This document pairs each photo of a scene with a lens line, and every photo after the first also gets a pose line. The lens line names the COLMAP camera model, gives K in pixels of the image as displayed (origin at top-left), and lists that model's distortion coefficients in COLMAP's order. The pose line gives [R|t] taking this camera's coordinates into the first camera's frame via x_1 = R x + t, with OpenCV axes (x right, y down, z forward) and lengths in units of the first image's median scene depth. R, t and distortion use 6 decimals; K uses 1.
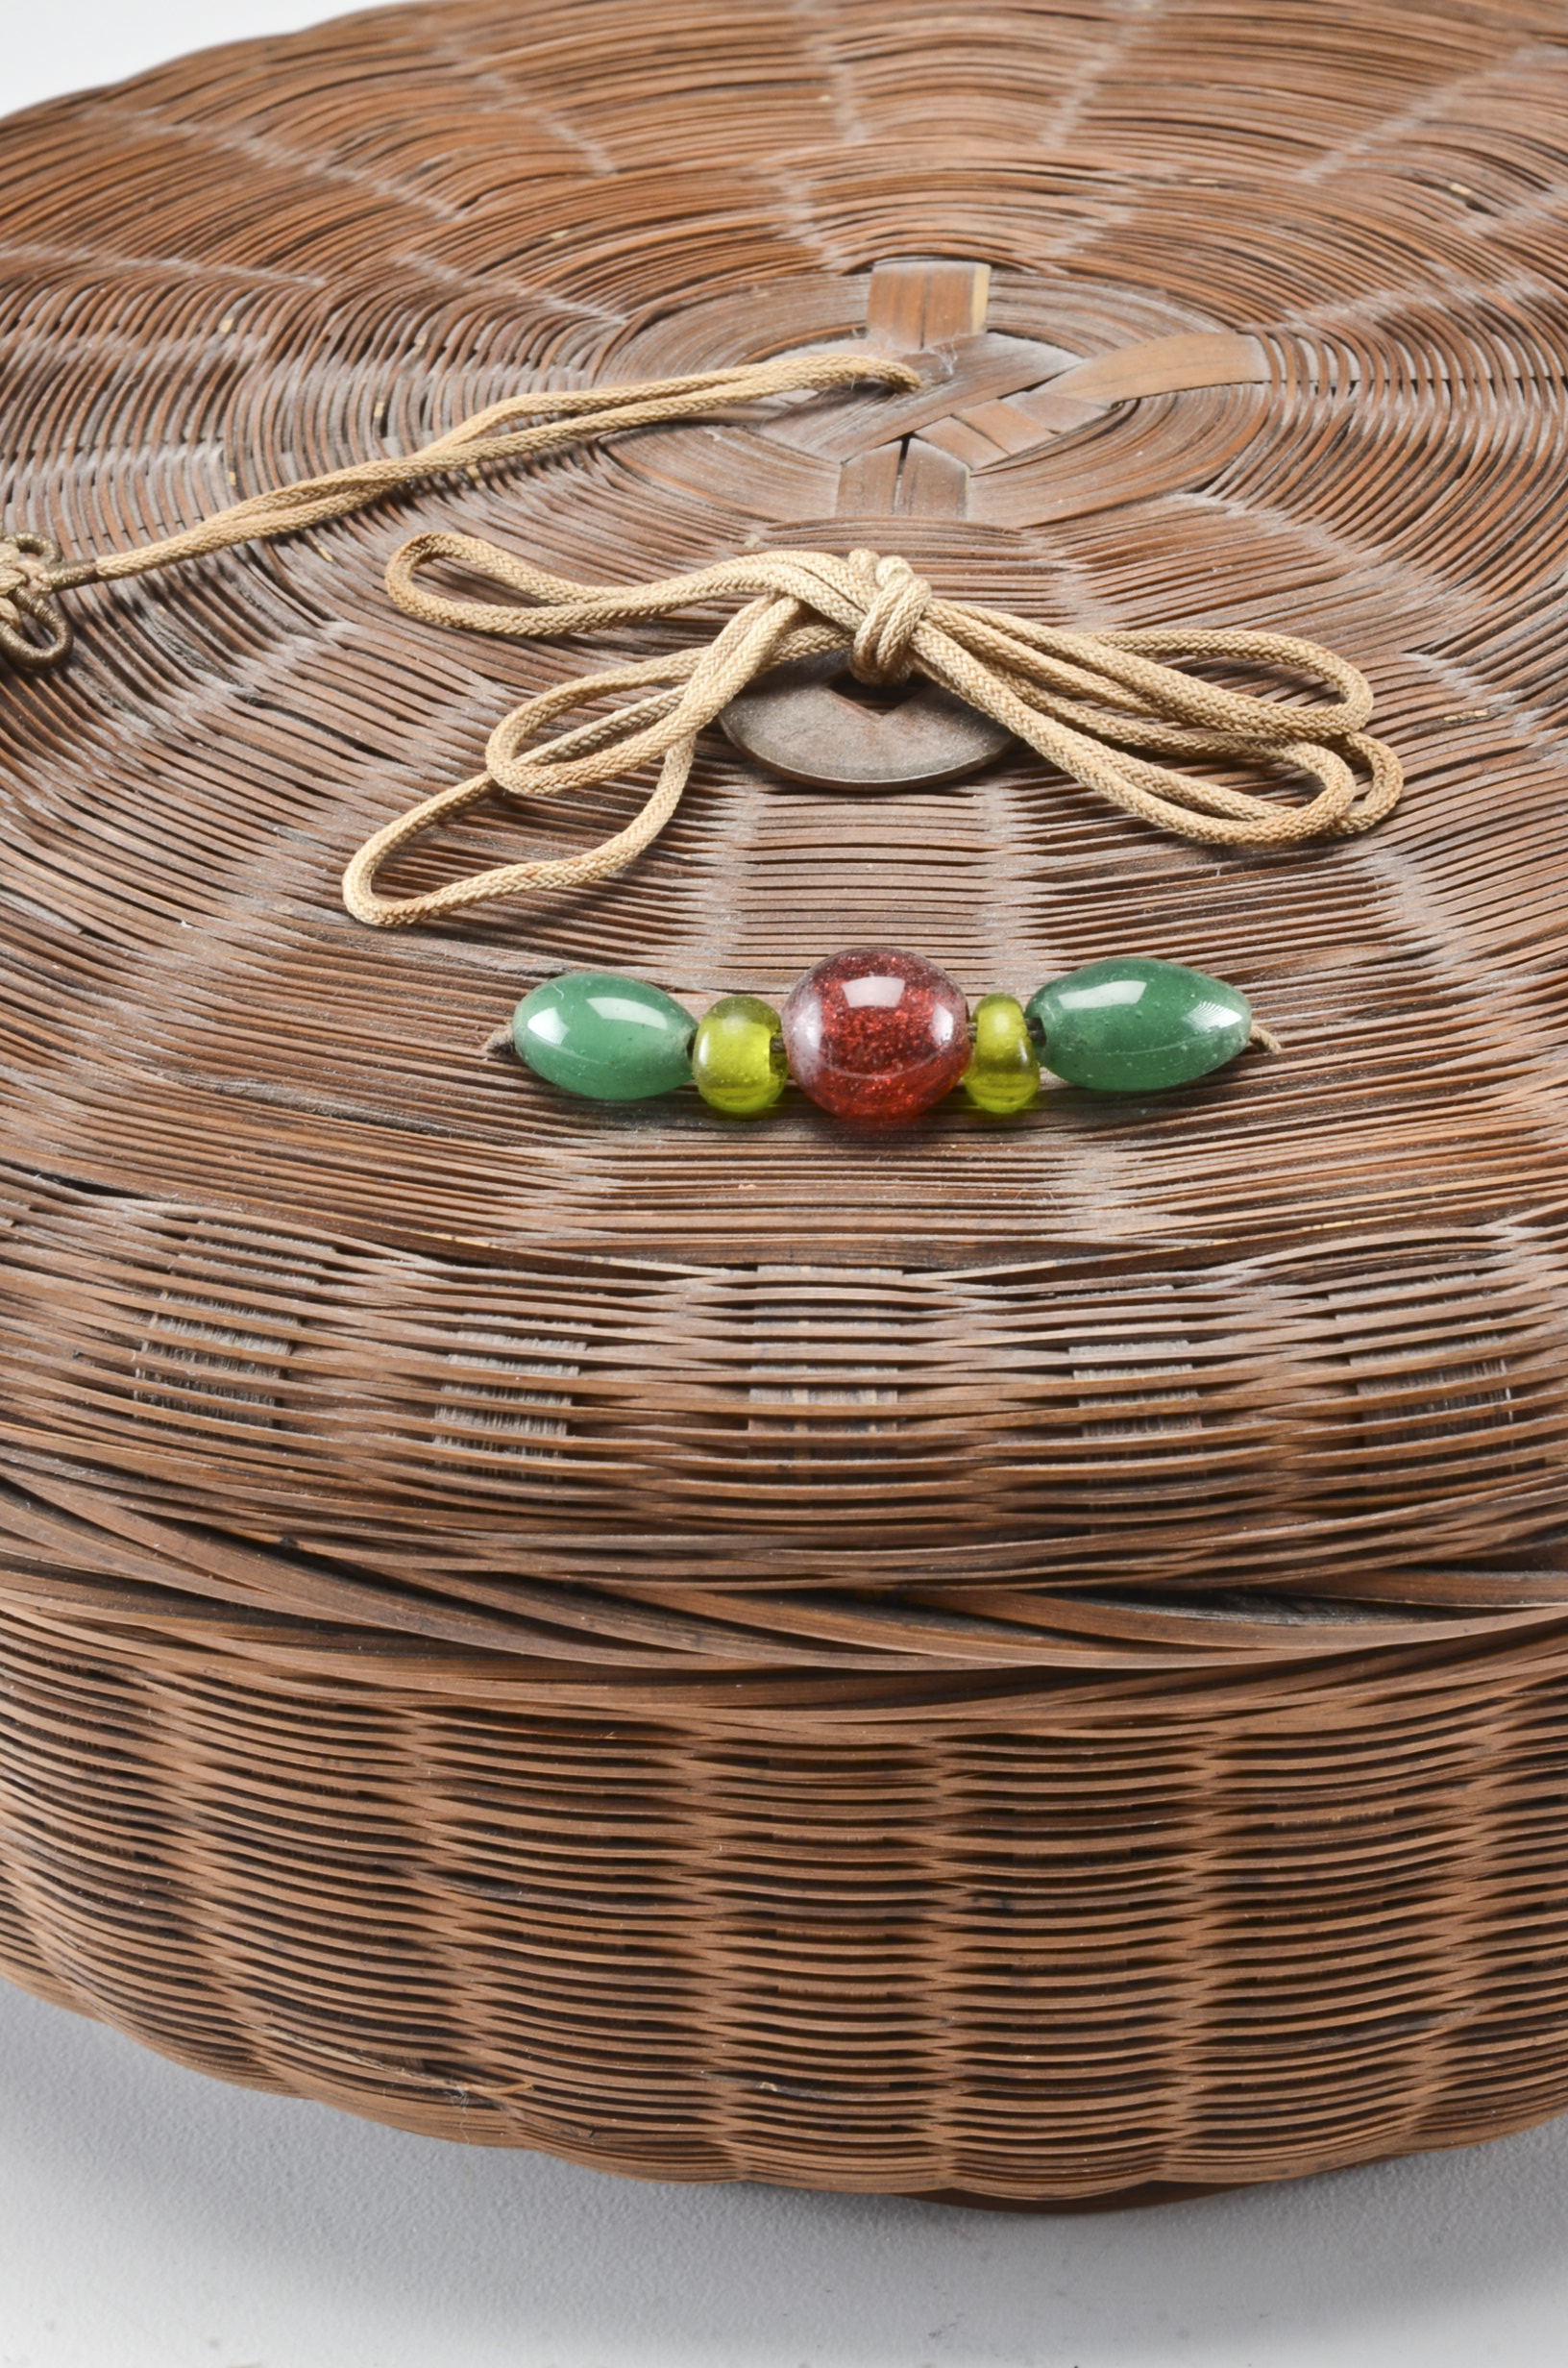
lens RADIAL K [[6735.2, 0, 784.0], [0, 6735.2, 1184.0], [0, 0, 1]] dist [-0.061954, 1.922089]
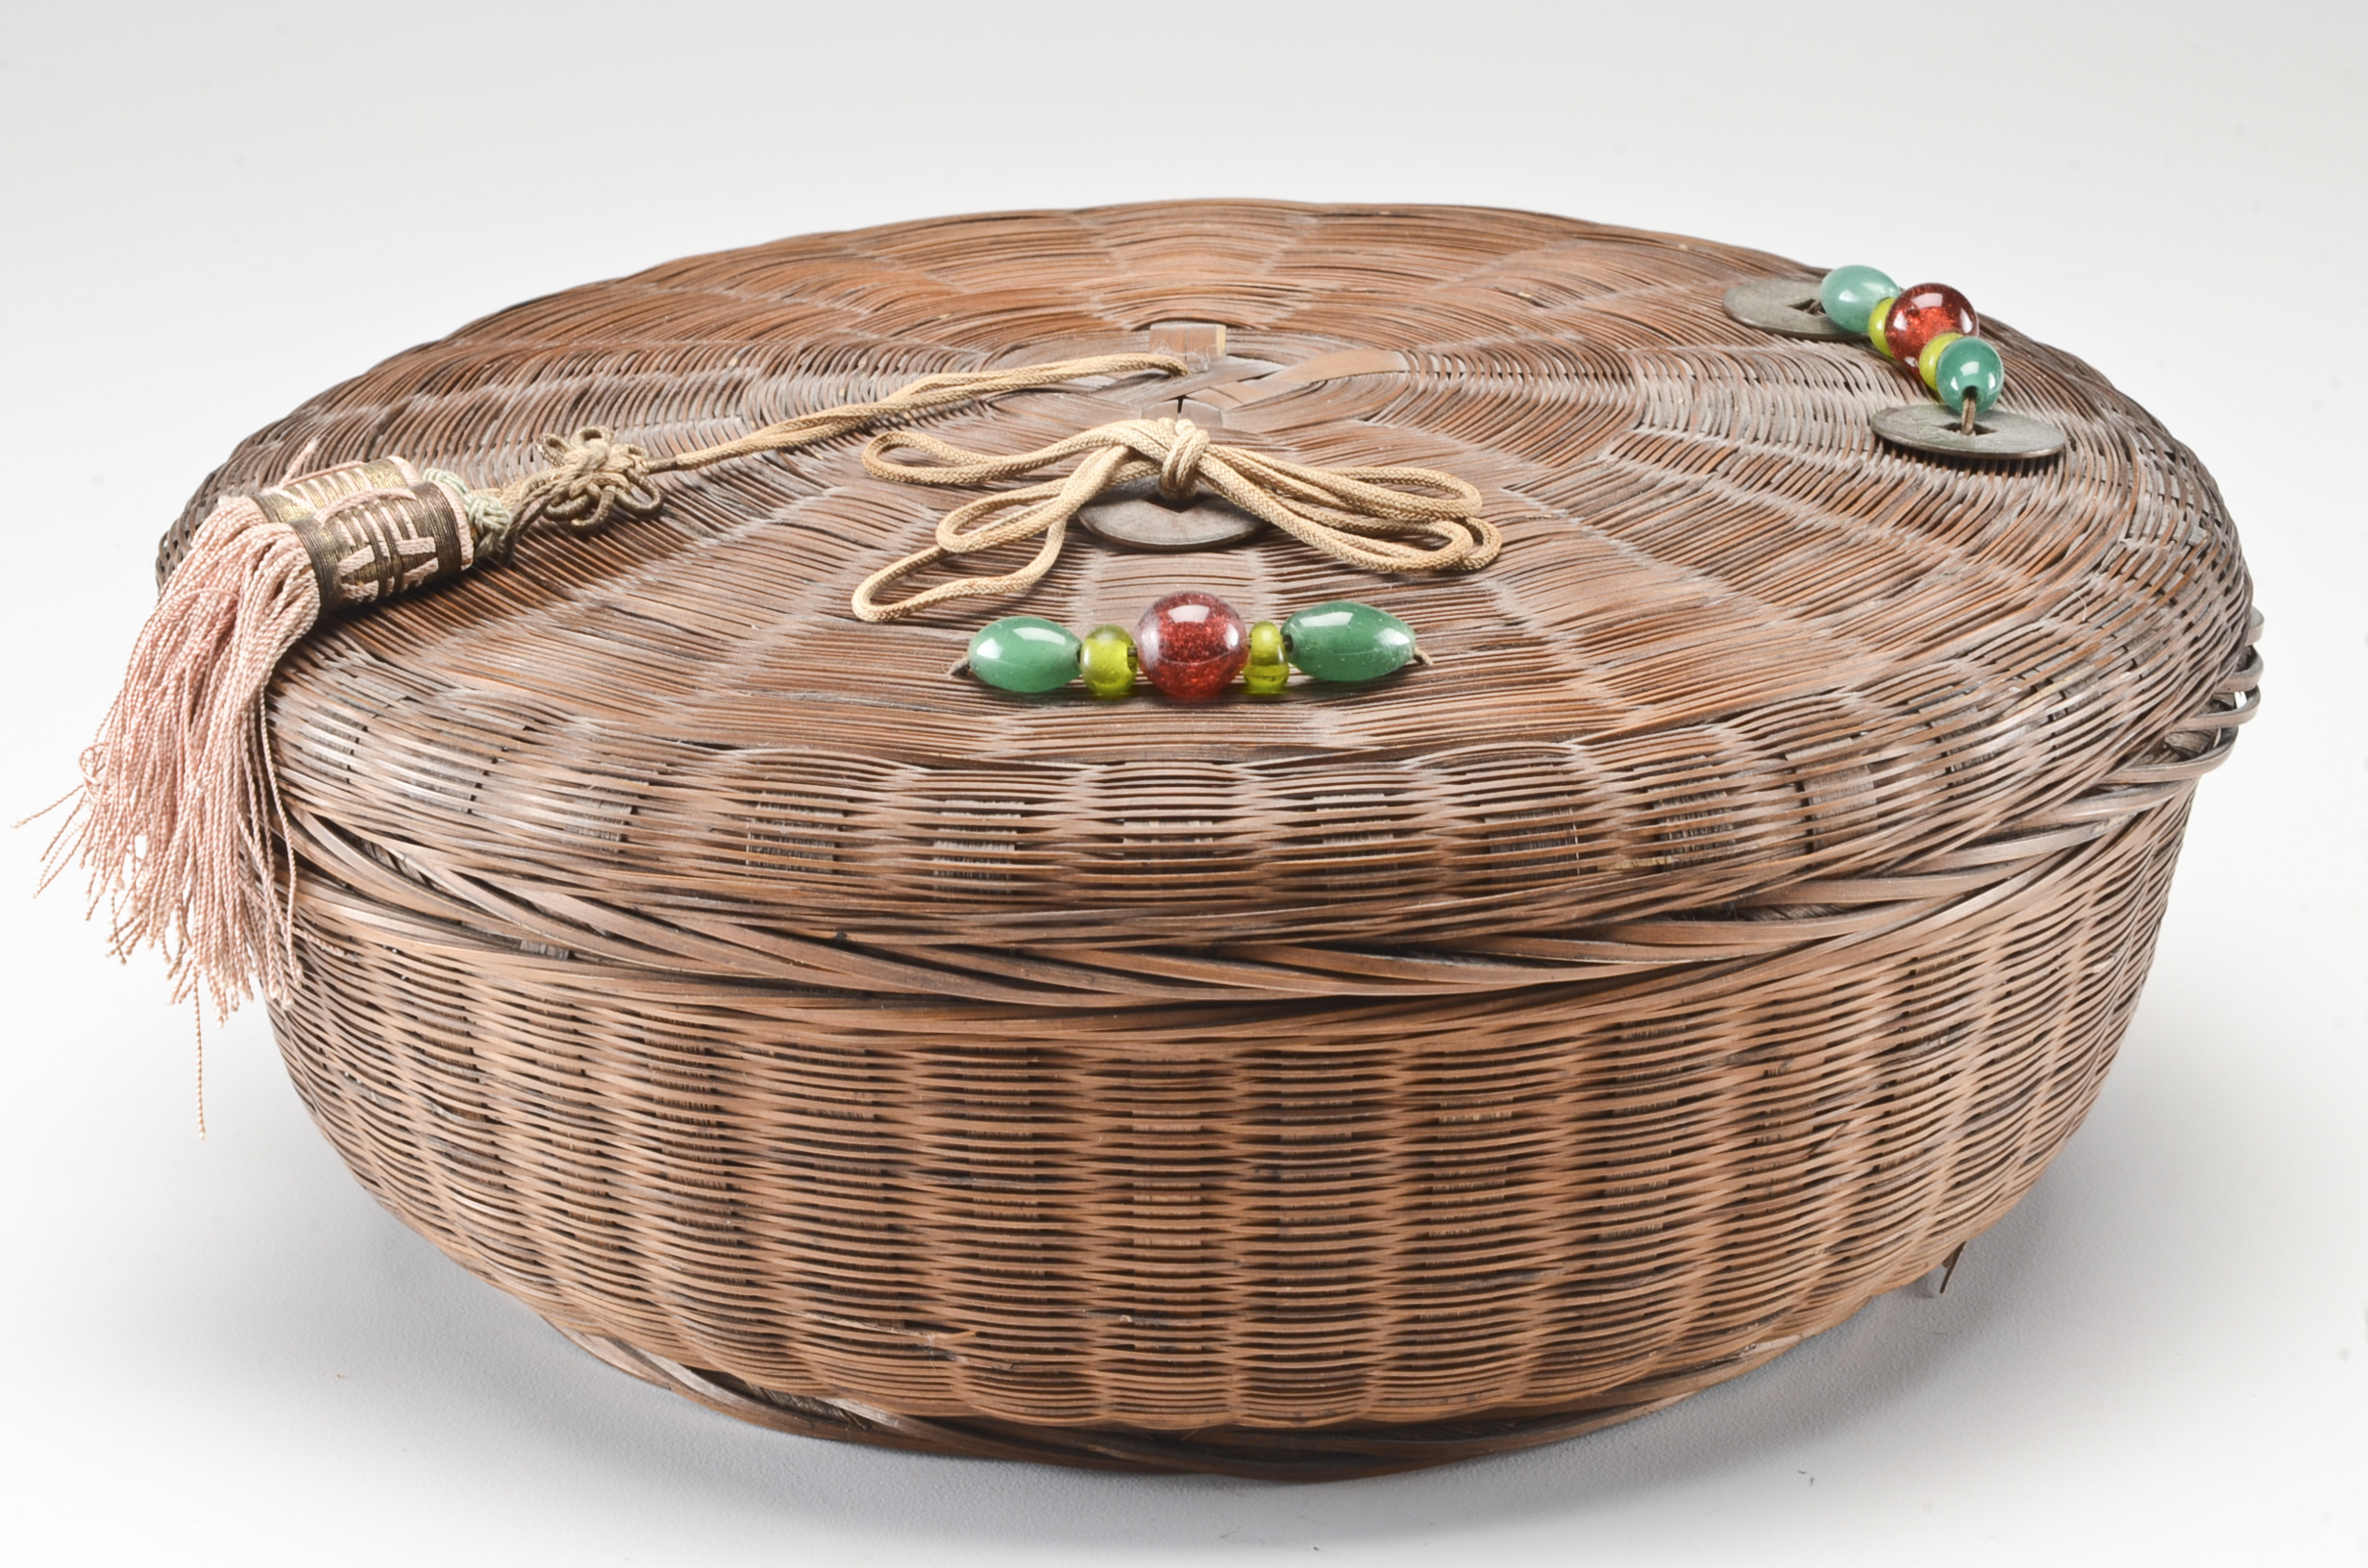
lens RADIAL K [[6740.8, 0, 1184.0], [0, 6740.8, 784.0], [0, 0, 1]] dist [0.004685, 0.453939]
pose [[0.998642, -0.002791, 0.052014, -0.071249], [0.013019, 0.980244, -0.197363, 0.324700], [-0.050435, 0.197773, 0.978950, -0.594470]]
